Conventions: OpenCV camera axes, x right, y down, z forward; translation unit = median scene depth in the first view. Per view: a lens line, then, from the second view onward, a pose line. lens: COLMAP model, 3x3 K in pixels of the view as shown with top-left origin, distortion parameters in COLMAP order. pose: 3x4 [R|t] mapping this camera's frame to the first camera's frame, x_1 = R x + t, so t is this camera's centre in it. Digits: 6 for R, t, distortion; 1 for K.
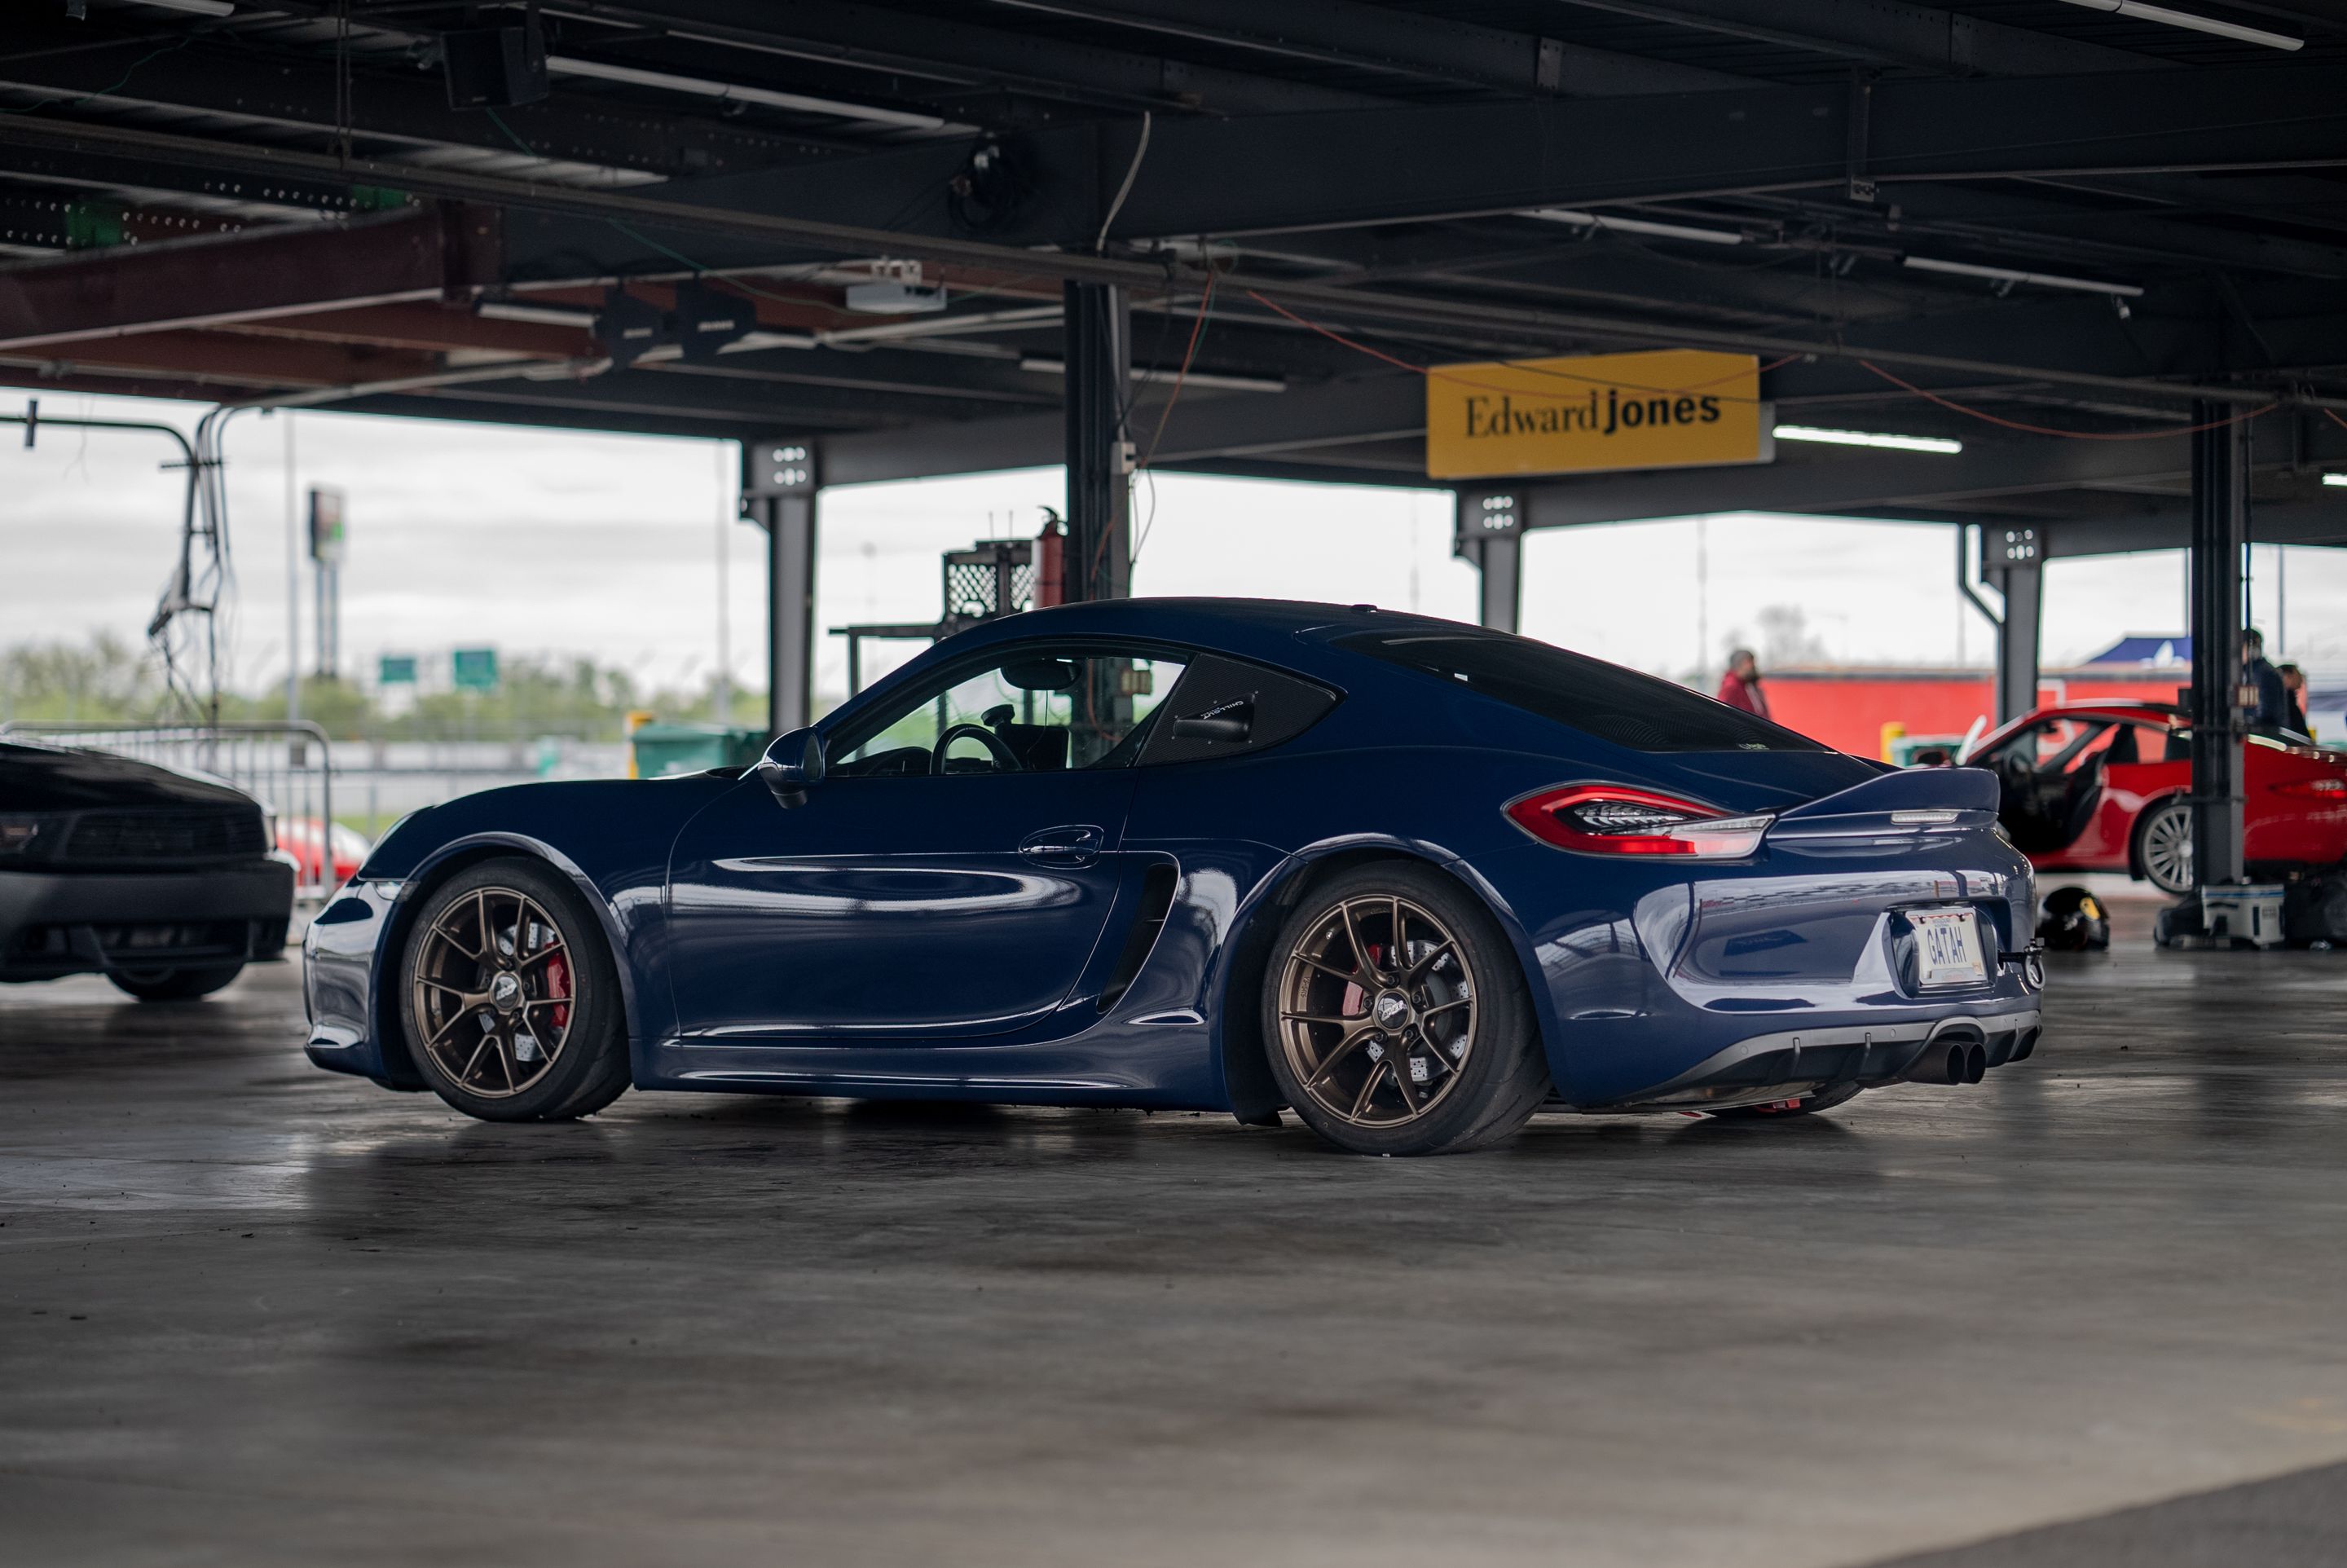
lens RADIAL K [[6586.0, 0, 1202.2], [0, 6586.0, 741.4], [0, 0, 1]] dist [0.711028, -2.208238]
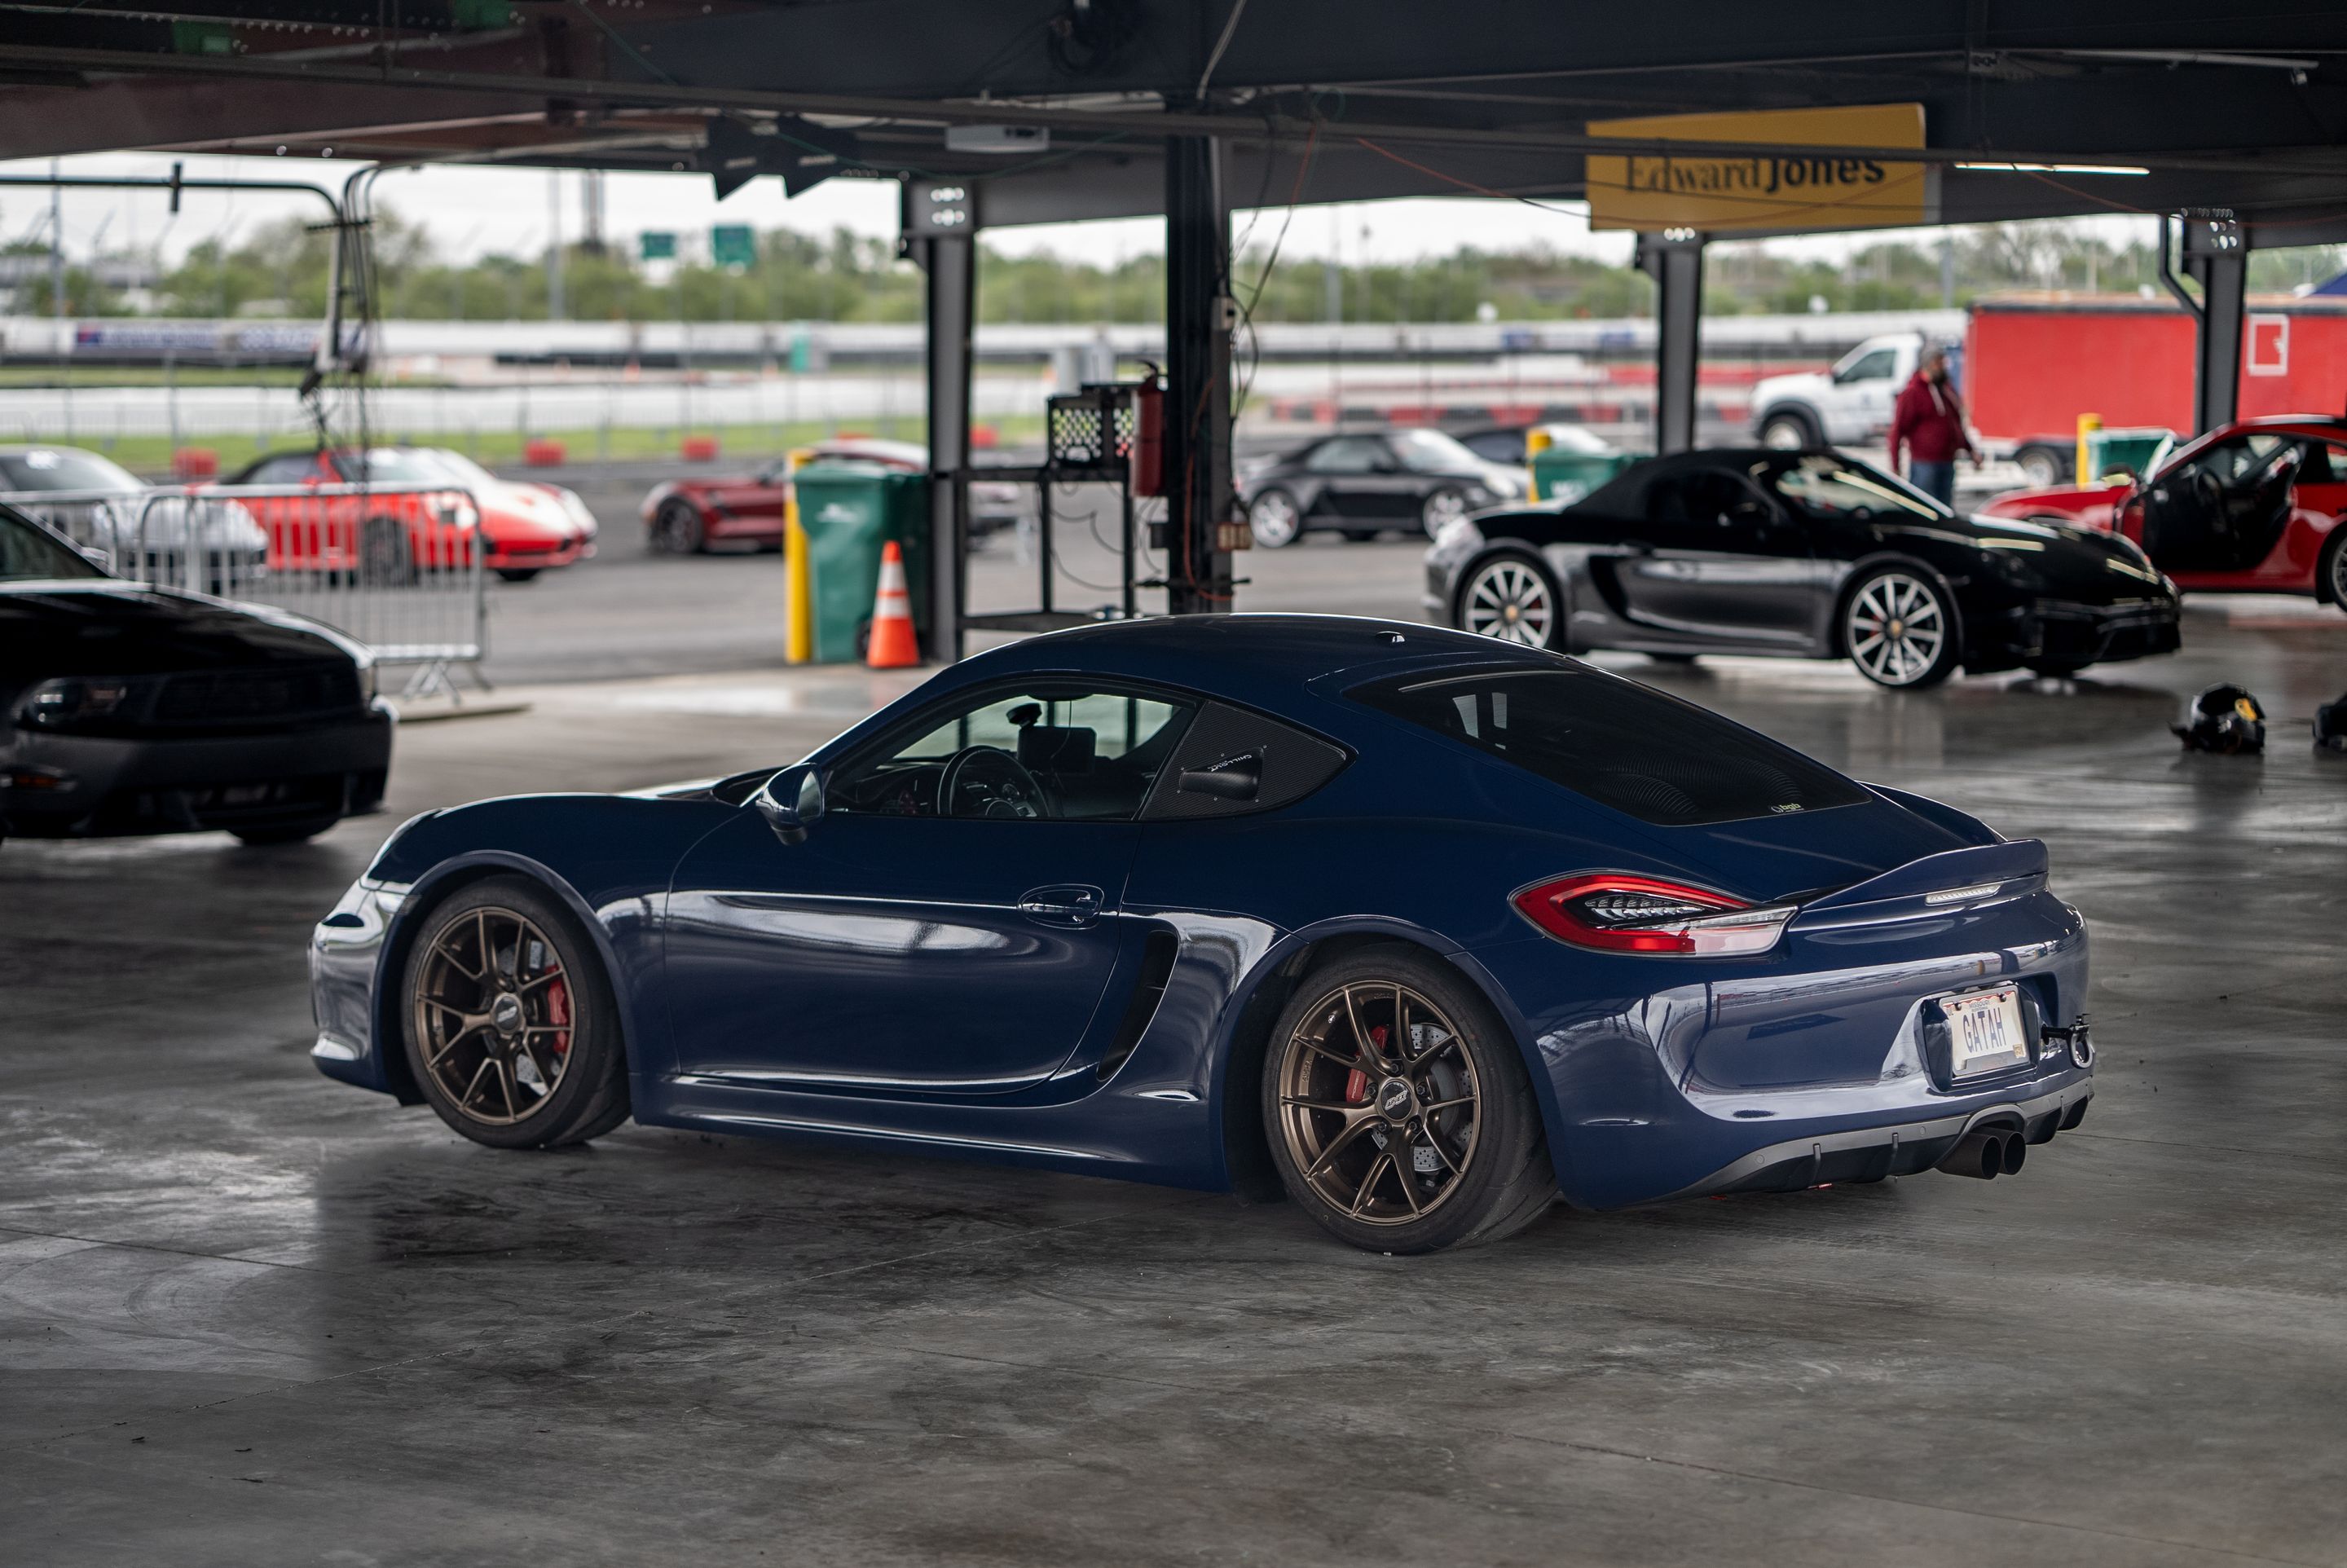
lens RADIAL K [[6420.0, 0, 1173.5], [0, 6420.0, 784.0], [0, 0, 1]] dist [0.696769, -1.852872]
pose [[0.998988, 0.006633, -0.044494, 0.033813], [-0.003150, 0.996957, 0.077893, -0.069200], [0.044876, -0.077674, 0.995968, 0.066510]]
